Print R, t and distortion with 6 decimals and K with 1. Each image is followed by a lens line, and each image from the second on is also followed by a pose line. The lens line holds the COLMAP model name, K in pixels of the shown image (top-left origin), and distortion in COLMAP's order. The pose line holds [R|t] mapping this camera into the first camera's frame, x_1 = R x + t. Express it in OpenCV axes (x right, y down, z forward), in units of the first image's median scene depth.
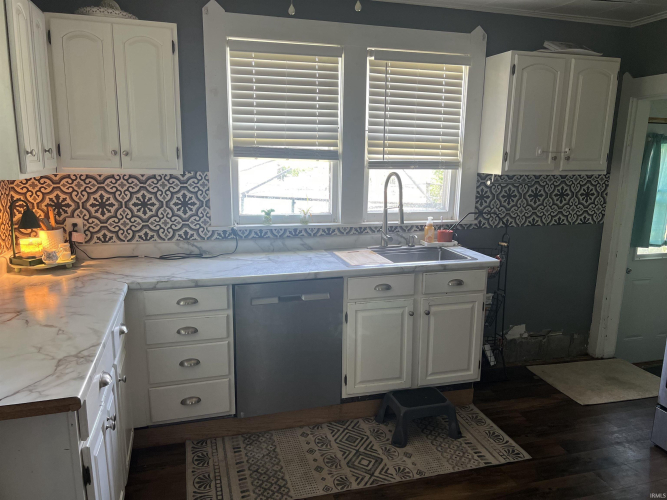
lens RADIAL K [[499.8, 0, 339.0], [0, 499.8, 248.3], [0, 0, 1]] dist [0.051754, -0.057037]
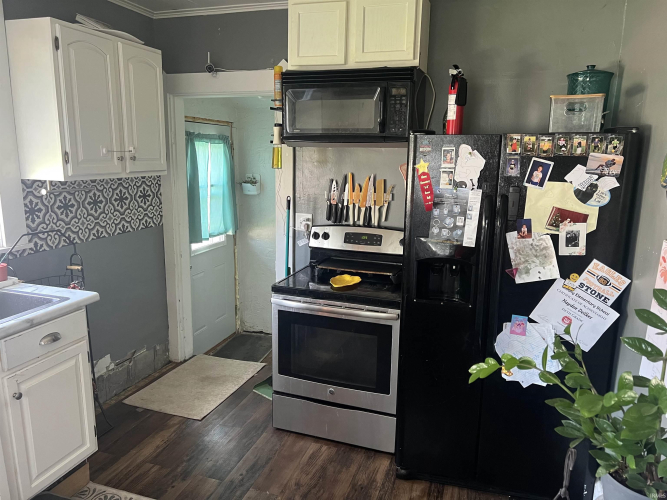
lens RADIAL K [[499.8, 0, 337.5], [0, 499.8, 255.1], [0, 0, 1]] dist [0.051754, -0.057037]
pose [[0.571749, -0.172002, 0.802196, -0.069772], [0.148816, 0.983299, 0.104768, -0.049710], [-0.806819, 0.059479, 0.587797, 0.199290]]
